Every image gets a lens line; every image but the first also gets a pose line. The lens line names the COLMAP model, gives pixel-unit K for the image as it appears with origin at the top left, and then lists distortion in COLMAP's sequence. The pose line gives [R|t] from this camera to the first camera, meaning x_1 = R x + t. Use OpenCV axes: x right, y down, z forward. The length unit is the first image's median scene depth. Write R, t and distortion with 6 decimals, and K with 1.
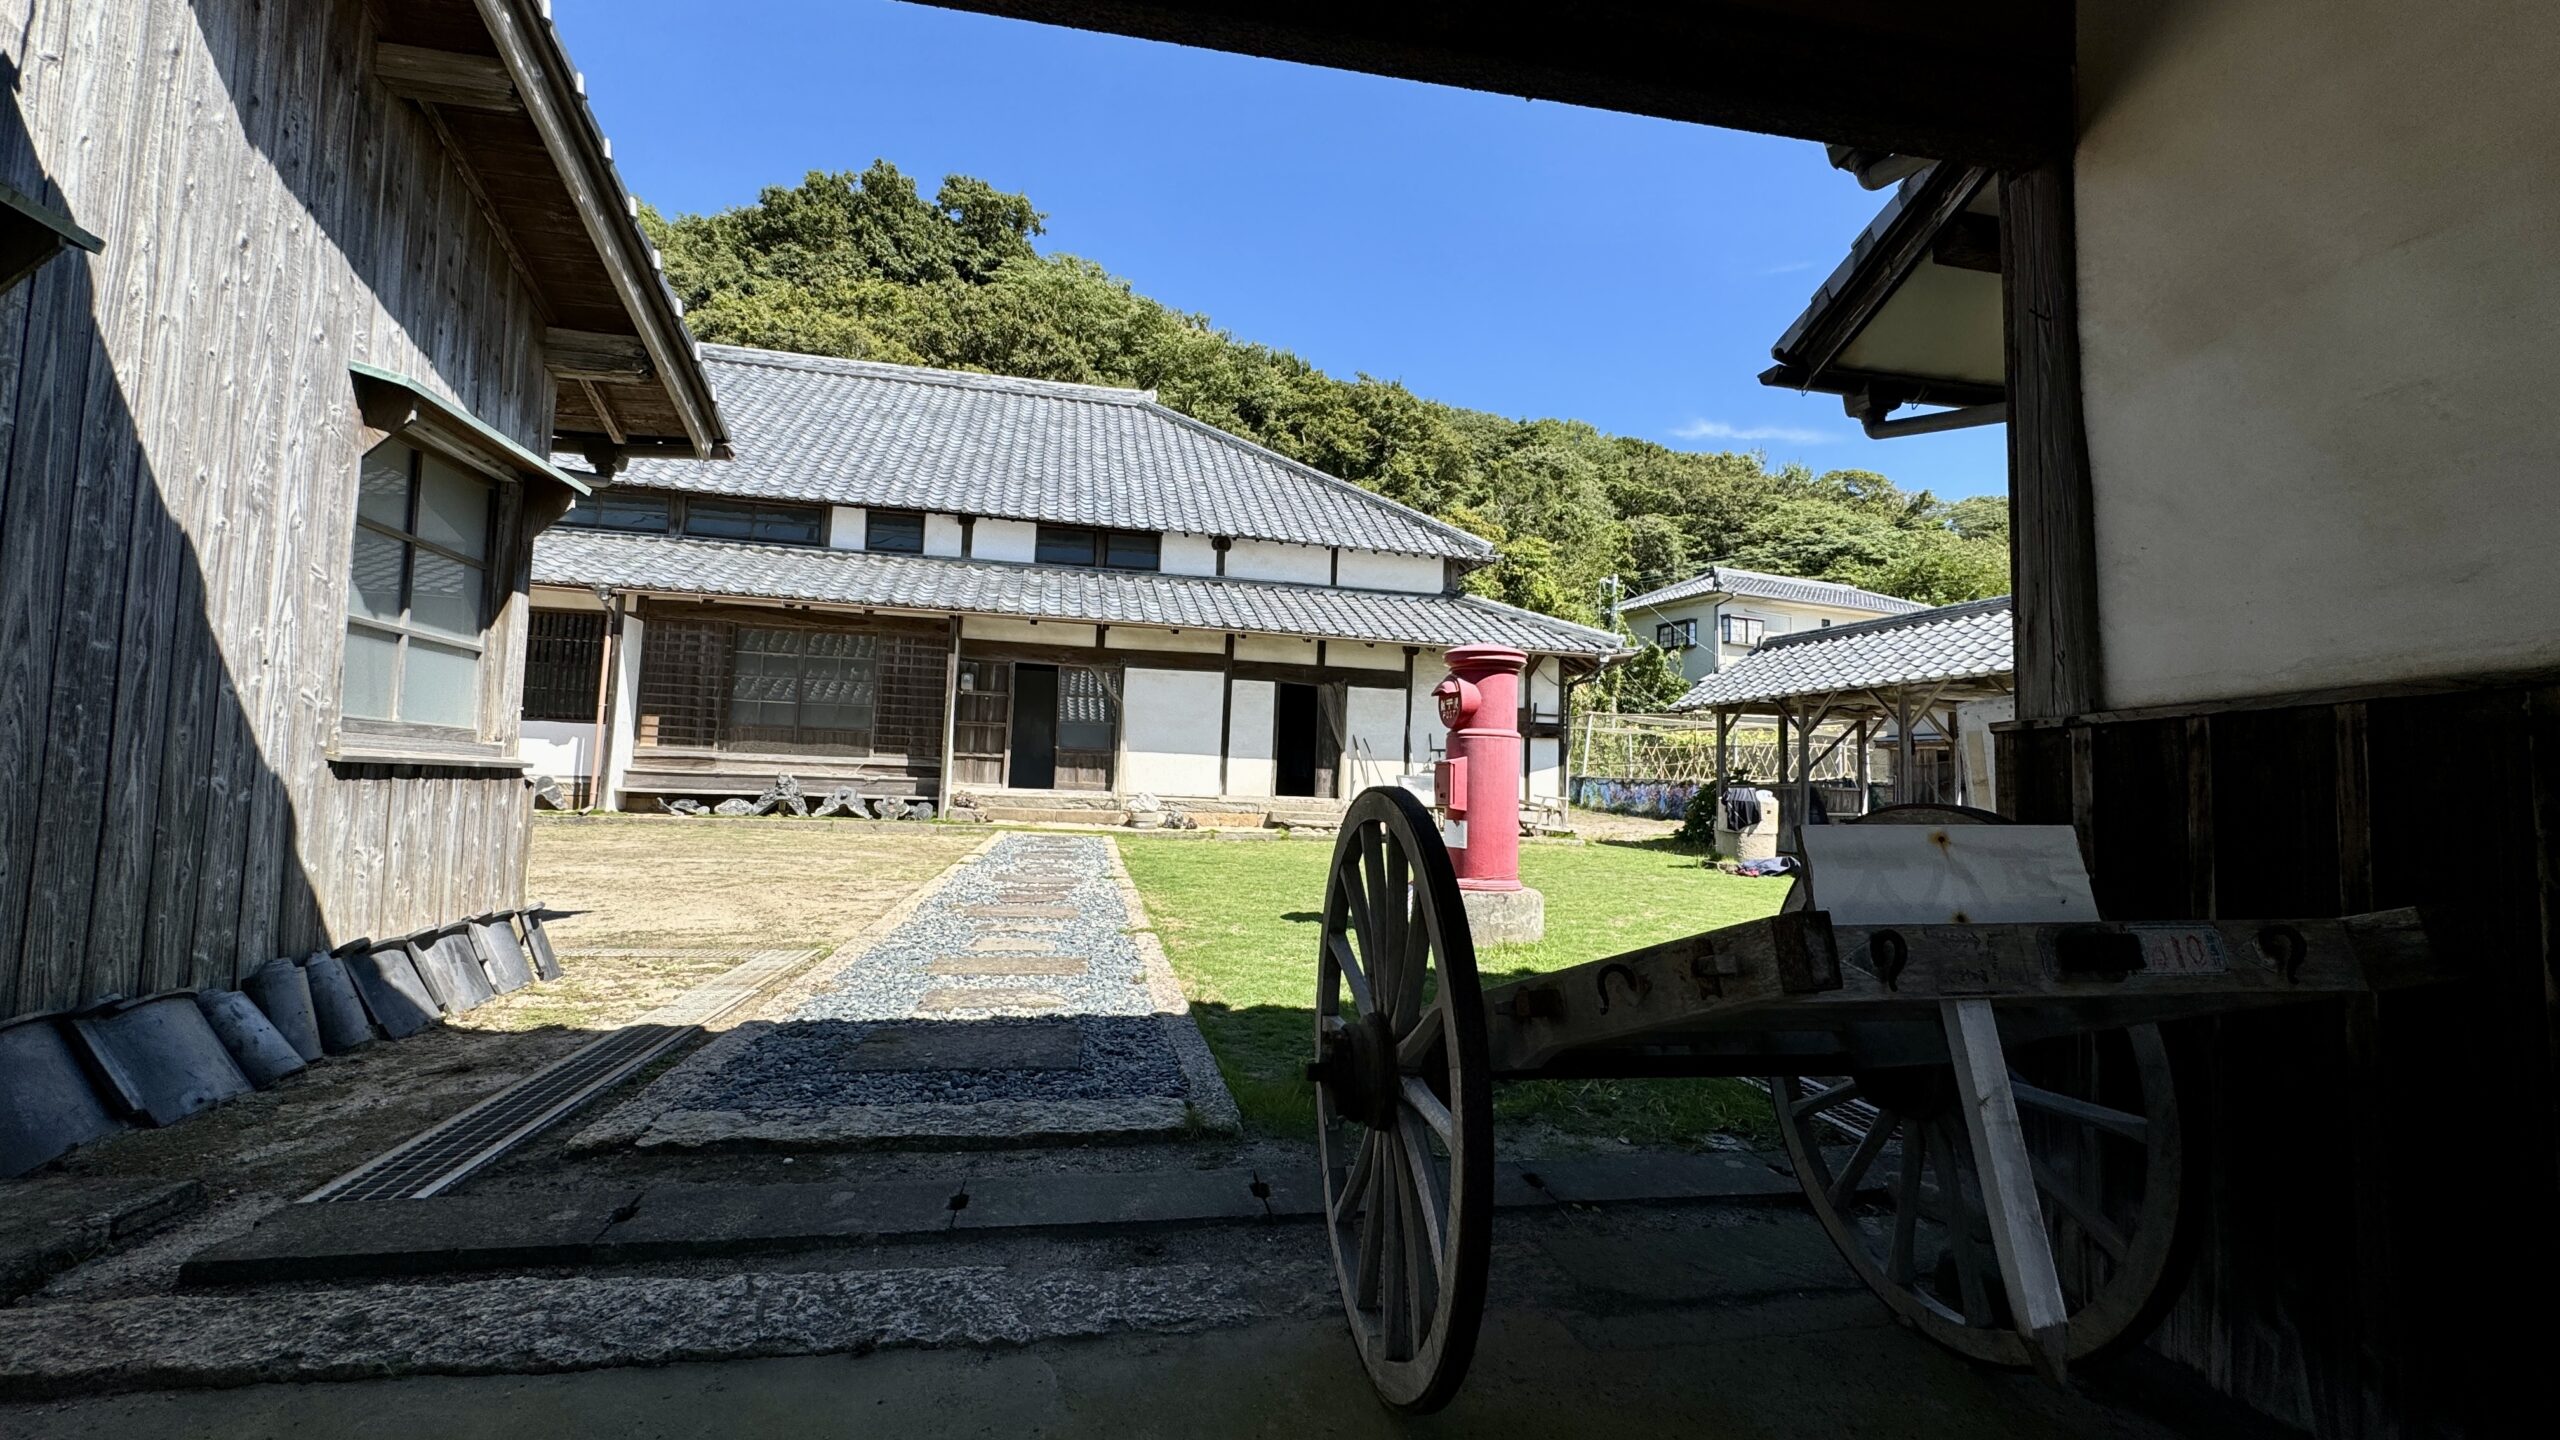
lens RADIAL K [[1027.9, 0, 1285.1], [0, 1027.9, 723.1], [0, 0, 1]] dist [-0.001192, -0.000149]
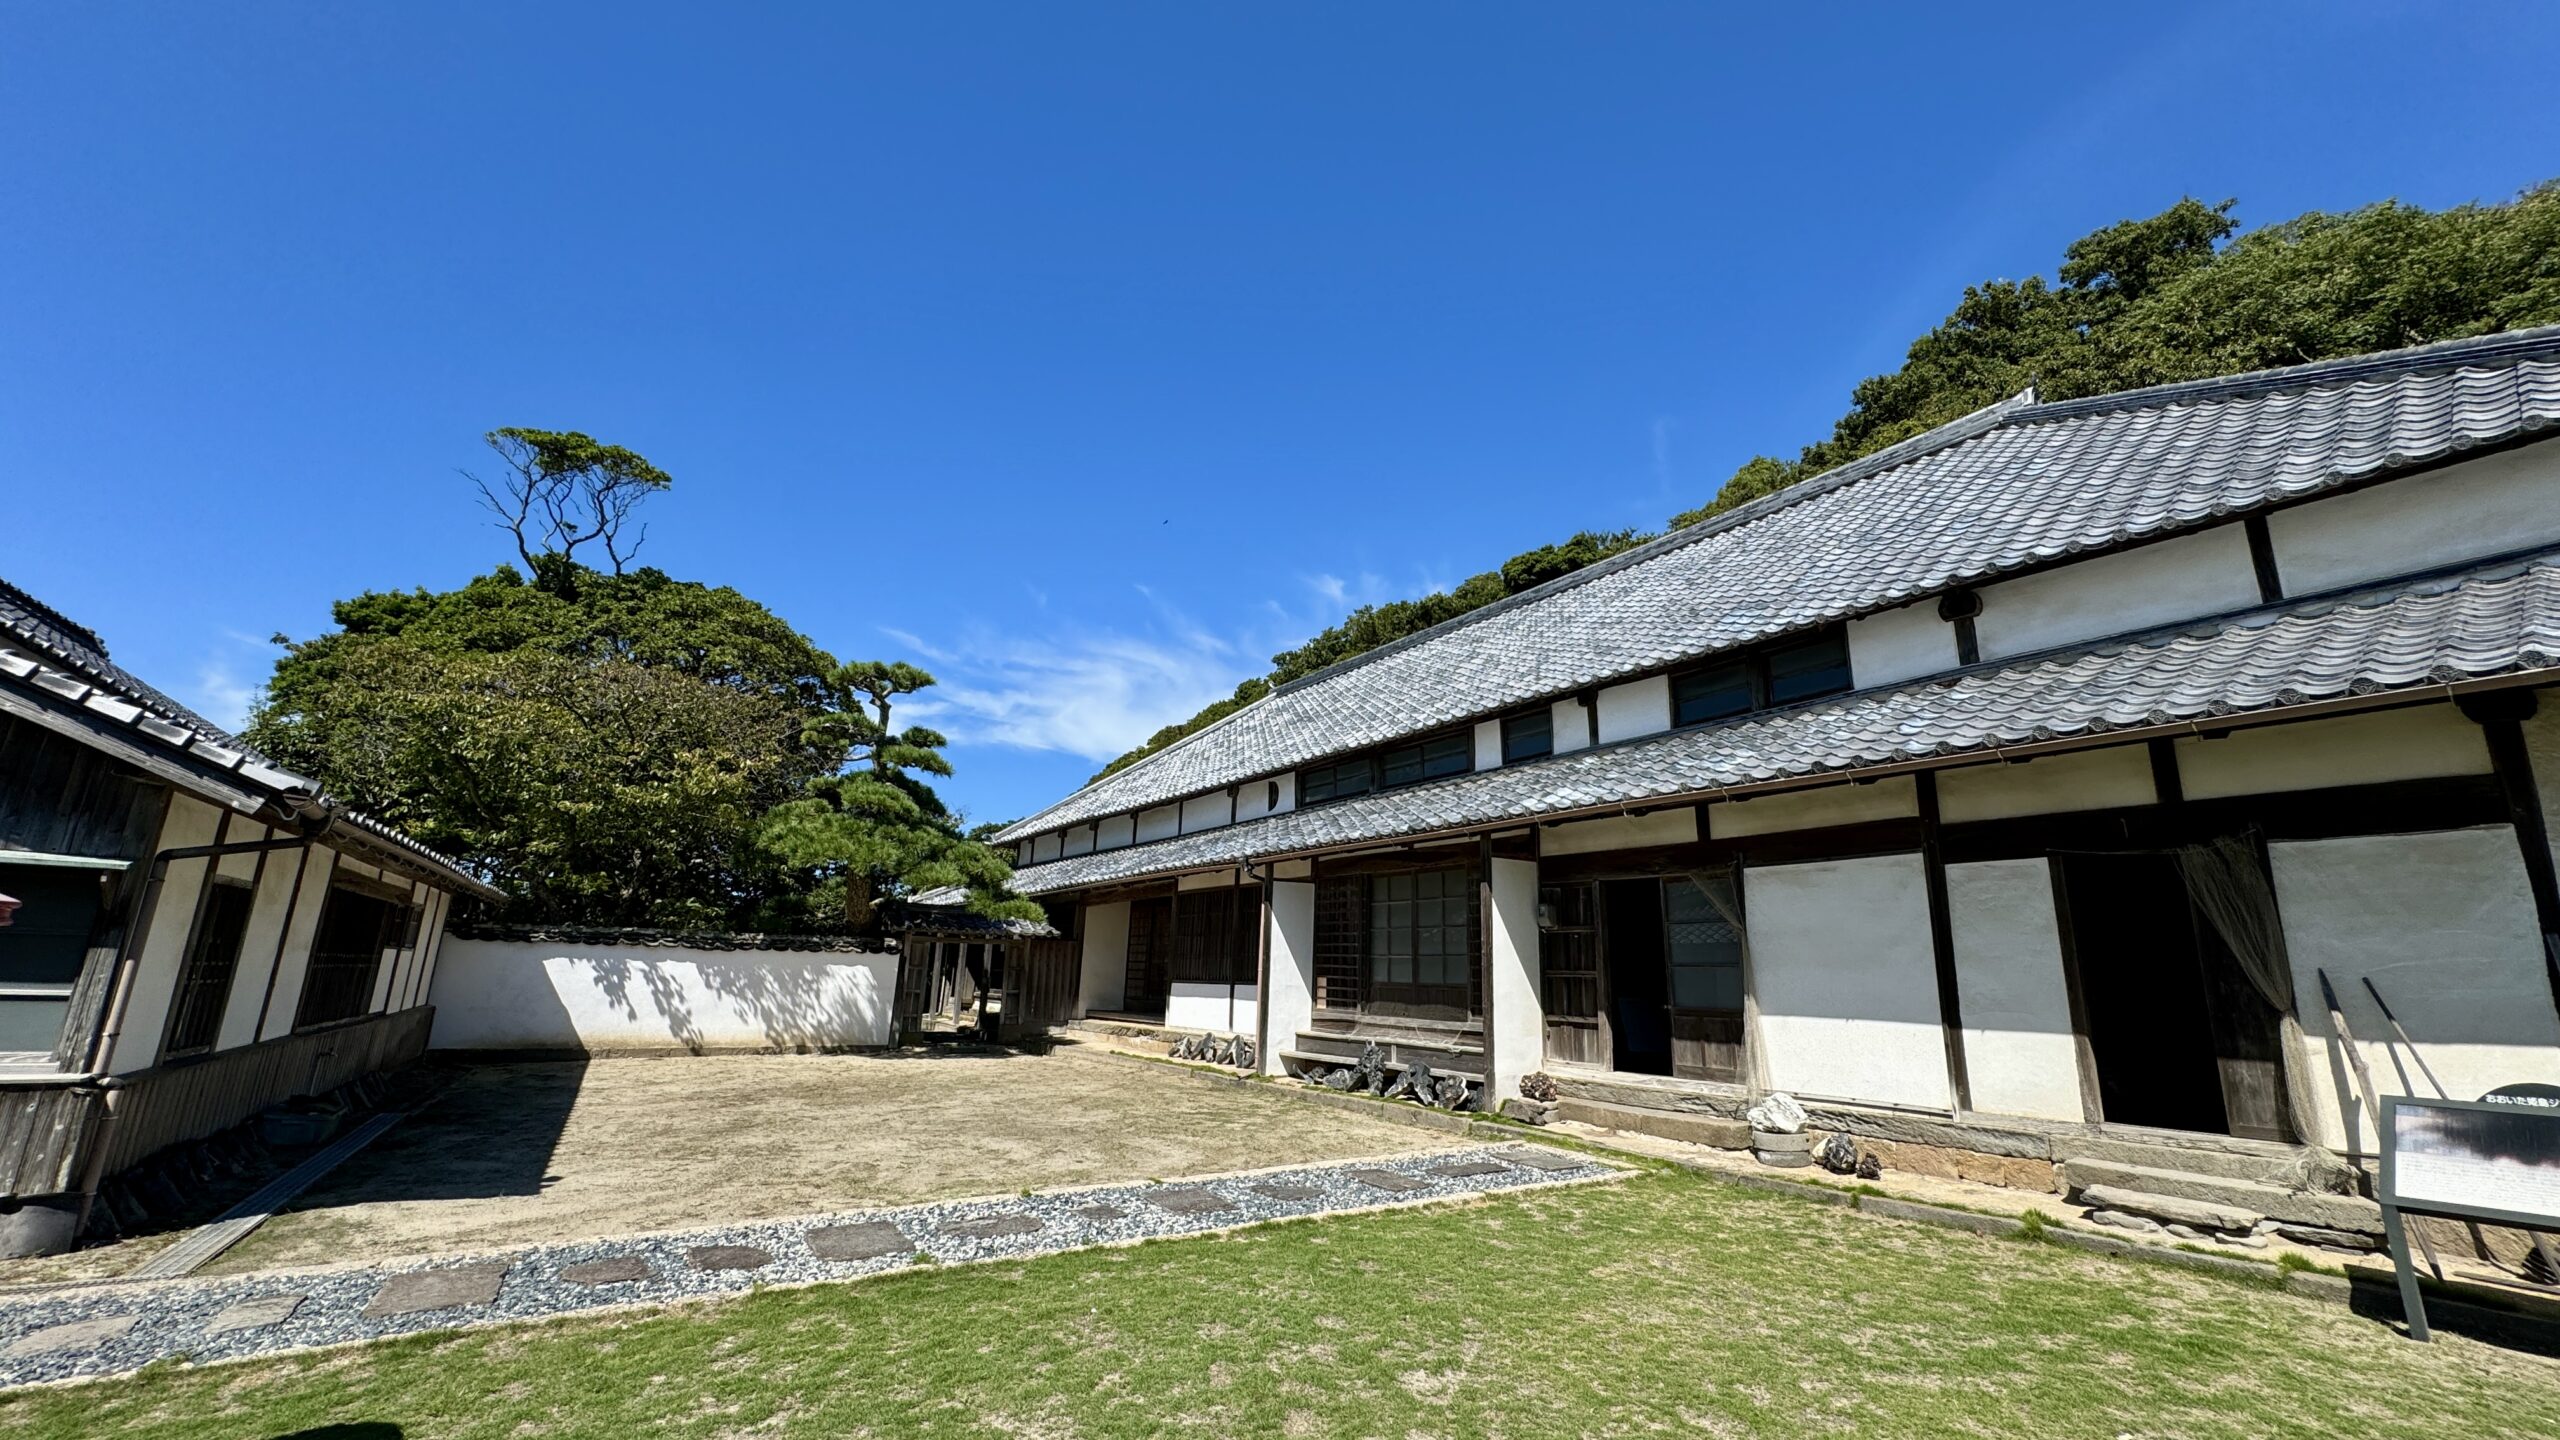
lens RADIAL K [[1027.9, 0, 1282.4], [0, 1027.9, 725.0], [0, 0, 1]] dist [-0.001192, -0.000149]
pose [[0.345118, -0.247427, -0.905358, 0.311332], [0.044682, 0.967863, -0.247476, 0.001039], [0.937495, 0.044956, 0.345083, 0.540096]]
